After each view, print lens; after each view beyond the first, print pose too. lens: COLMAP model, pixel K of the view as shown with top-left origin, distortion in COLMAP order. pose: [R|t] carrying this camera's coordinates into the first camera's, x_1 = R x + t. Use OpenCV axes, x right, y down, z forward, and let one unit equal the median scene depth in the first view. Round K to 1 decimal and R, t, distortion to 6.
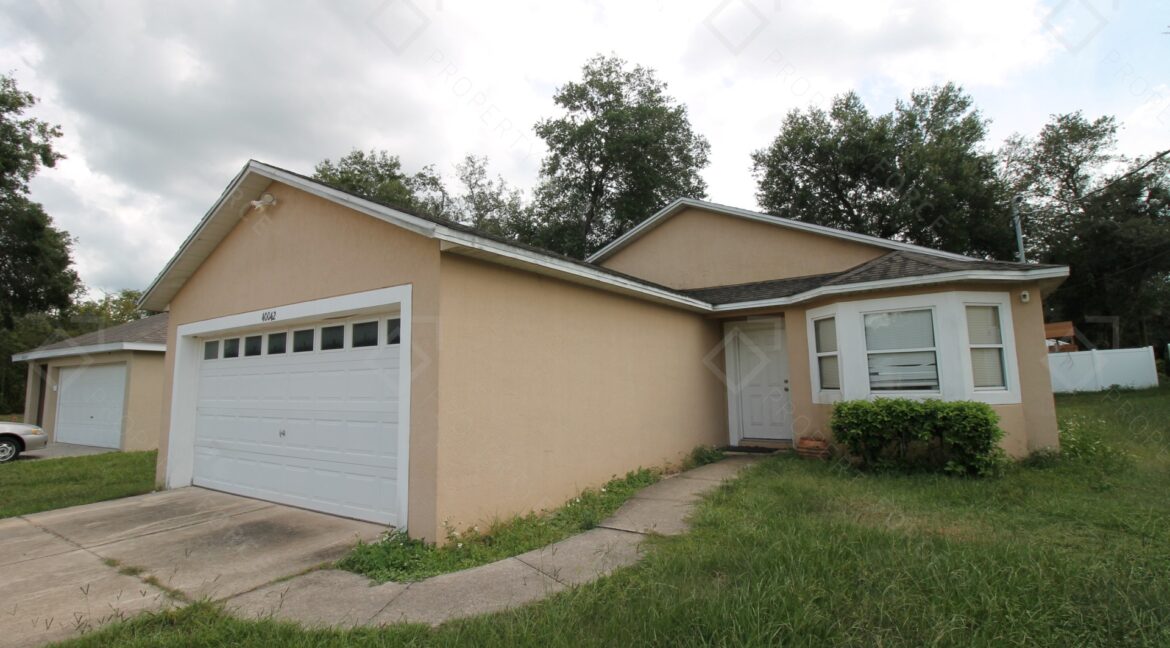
lens RADIAL K [[546.8, 0, 592.1], [0, 546.8, 310.9], [0, 0, 1]] dist [0.000889, -0.015862]
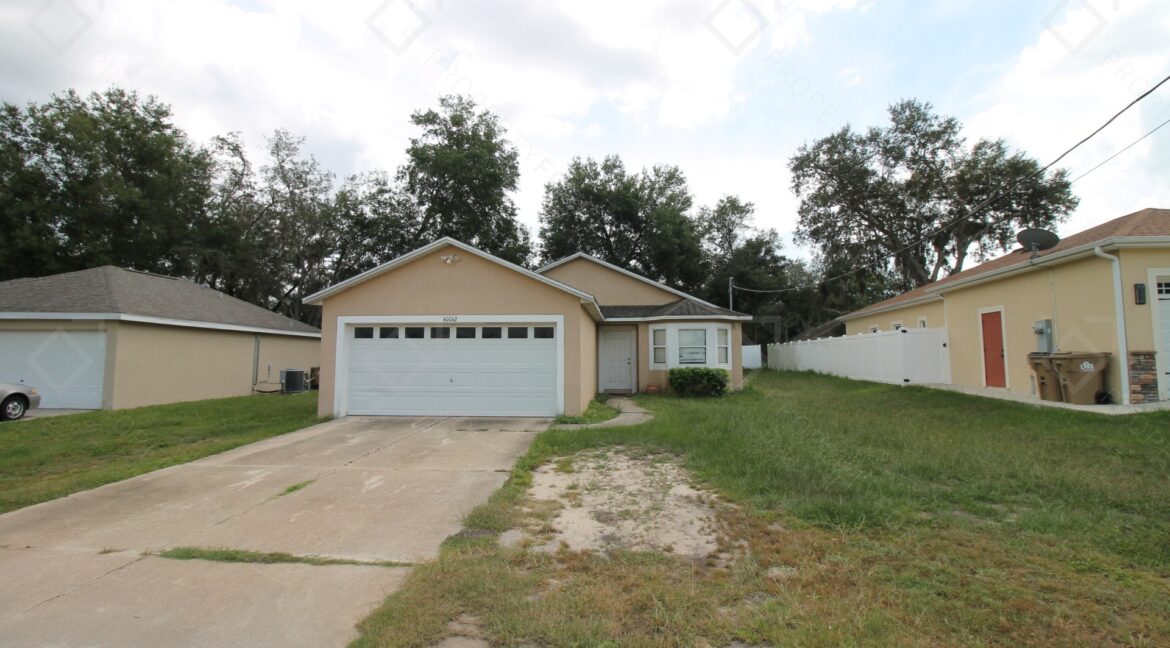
lens RADIAL K [[546.8, 0, 592.1], [0, 546.8, 310.9], [0, 0, 1]] dist [0.000889, -0.015862]
pose [[0.863519, 0.063908, 0.500251, -0.394507], [-0.082974, 0.996424, 0.015932, -0.031933], [-0.497445, -0.055265, 0.865734, -0.315913]]
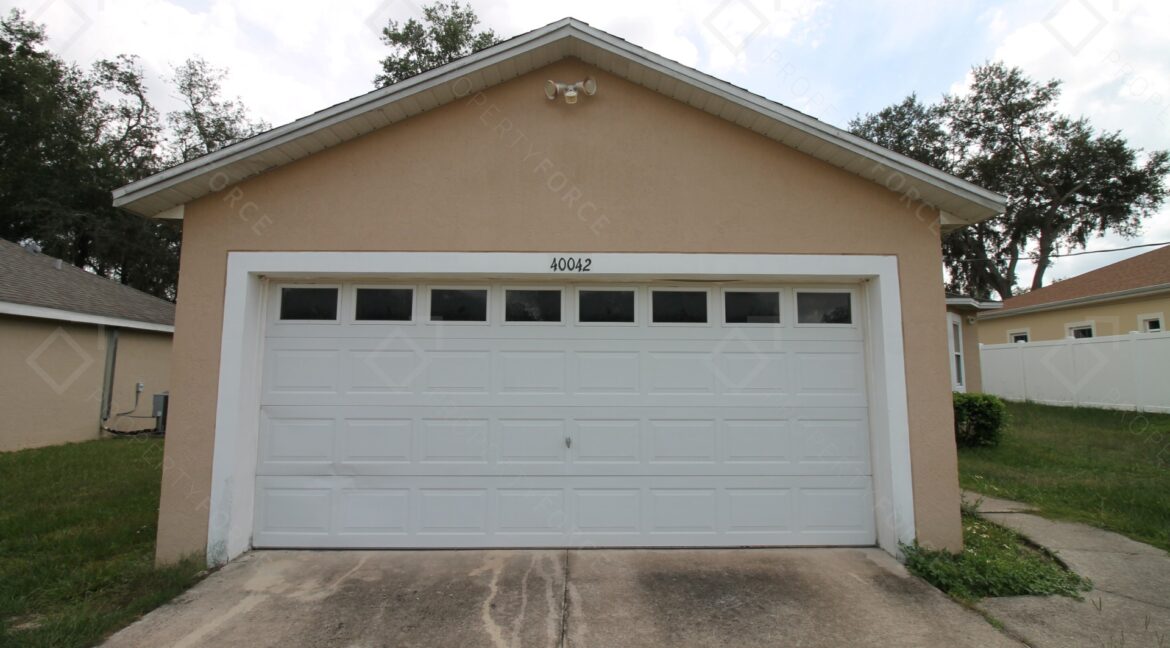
lens RADIAL K [[548.0, 0, 592.5], [0, 548.0, 309.3], [0, 0, 1]] dist [0.000306, -0.012780]
pose [[0.817624, 0.087266, 0.569101, -0.331043], [-0.093466, 0.995453, -0.018361, 0.025770], [-0.568115, -0.038179, 0.822063, 0.155487]]
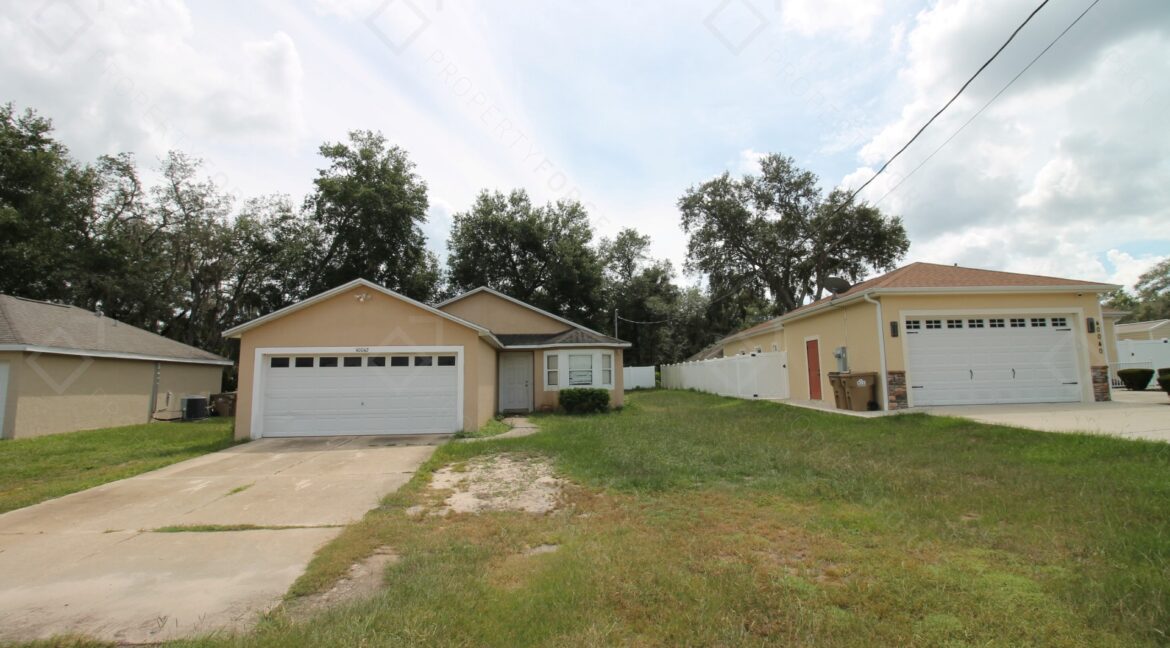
lens RADIAL K [[547.2, 0, 596.7], [0, 547.2, 310.4], [0, 0, 1]] dist [0.000032, -0.015348]
pose [[0.768570, 0.087579, 0.633743, -0.447539], [-0.083218, 0.995855, -0.036699, -0.051263], [-0.634331, -0.024532, 0.772672, -0.451092]]
